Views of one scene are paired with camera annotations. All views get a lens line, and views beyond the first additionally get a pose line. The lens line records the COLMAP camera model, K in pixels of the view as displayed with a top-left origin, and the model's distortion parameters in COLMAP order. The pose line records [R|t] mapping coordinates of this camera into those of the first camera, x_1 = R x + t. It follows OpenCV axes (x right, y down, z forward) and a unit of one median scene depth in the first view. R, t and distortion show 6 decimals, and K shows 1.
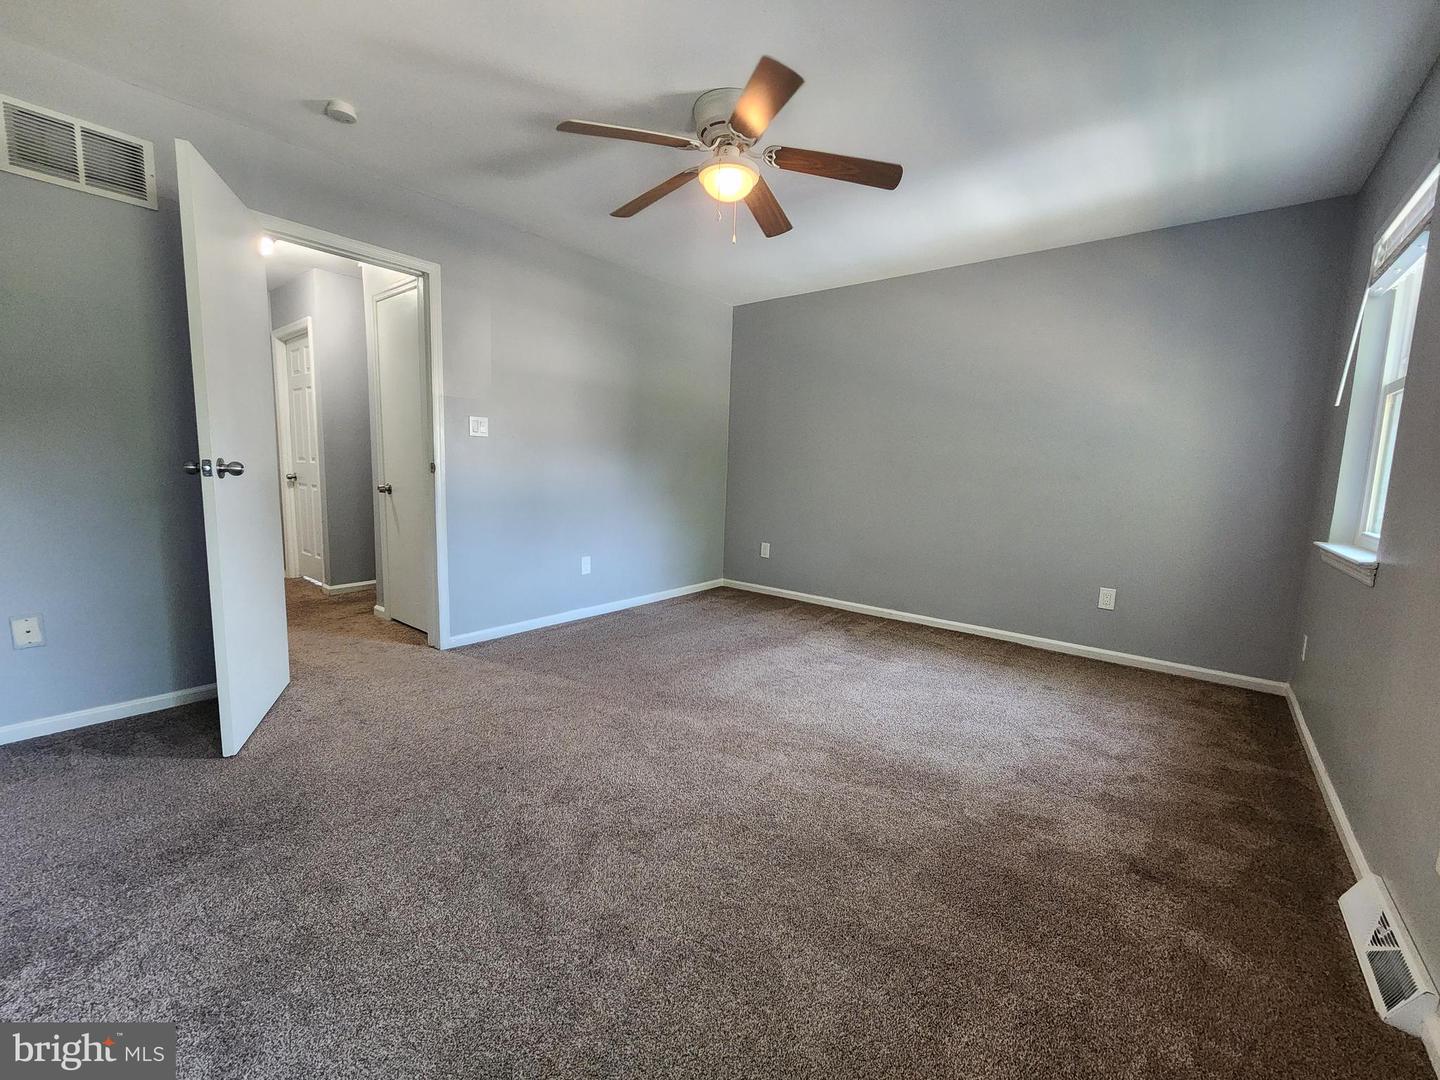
lens RADIAL K [[584.8, 0, 719.6], [0, 584.8, 536.4], [0, 0, 1]] dist [-0.001349, 0.000236]
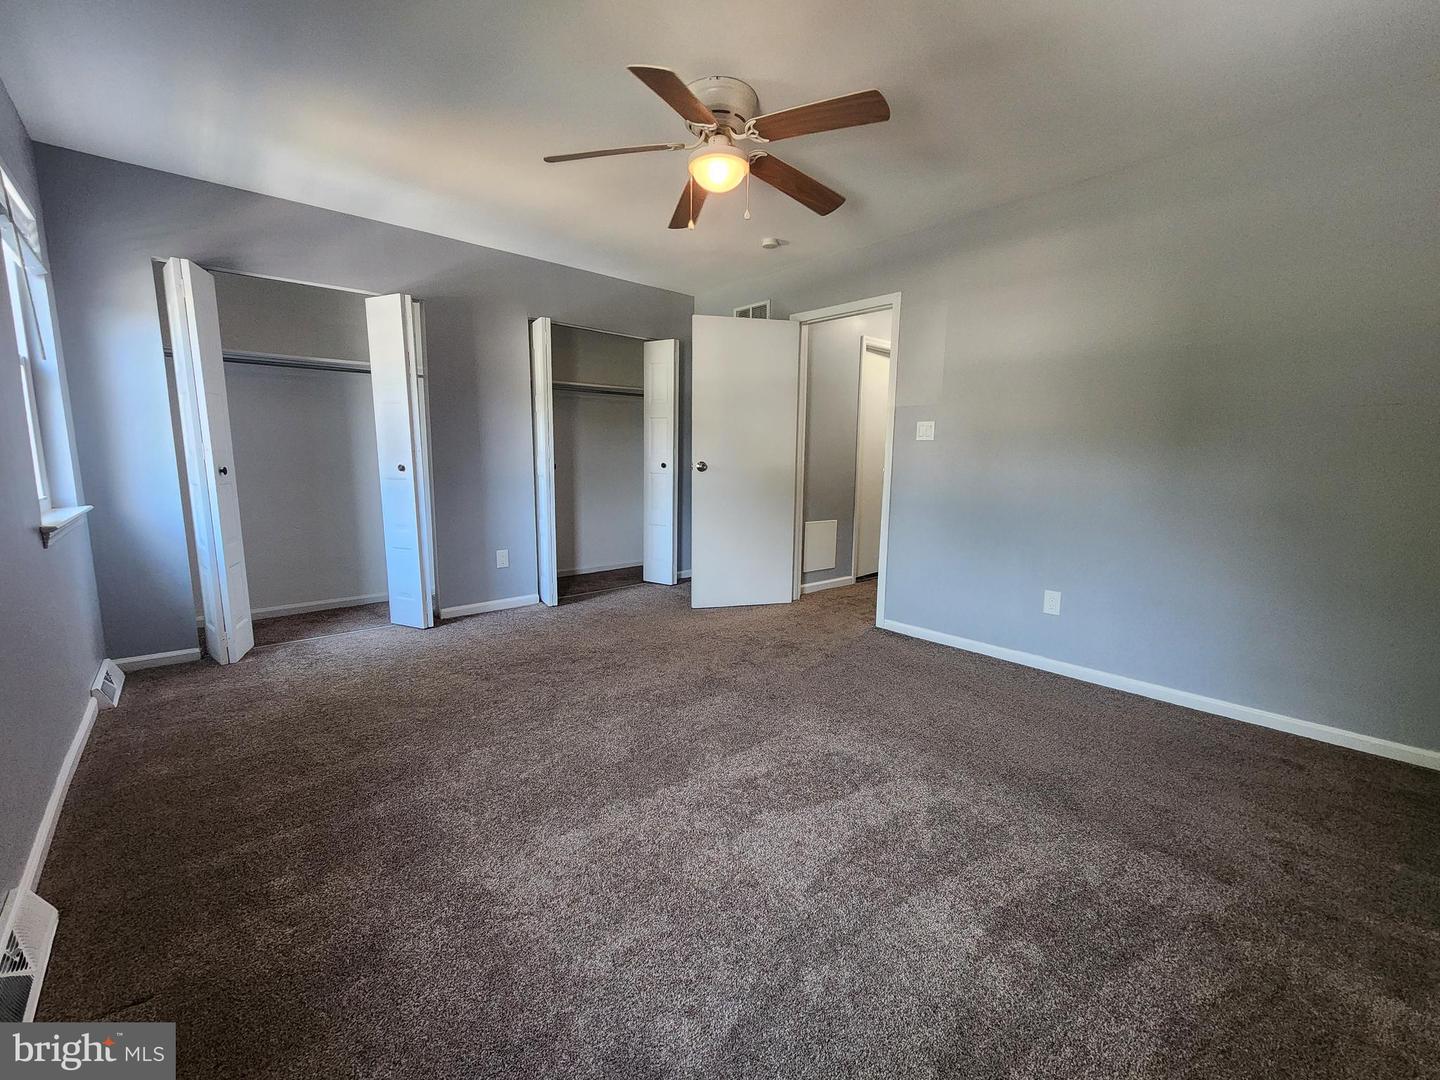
lens RADIAL K [[584.8, 0, 720.4], [0, 584.8, 544.0], [0, 0, 1]] dist [-0.001349, 0.000236]
pose [[-0.150012, 0.114583, -0.982022, 0.657902], [-0.139322, 0.980900, 0.135735, -0.078617], [0.978818, 0.157180, -0.131183, 0.771302]]
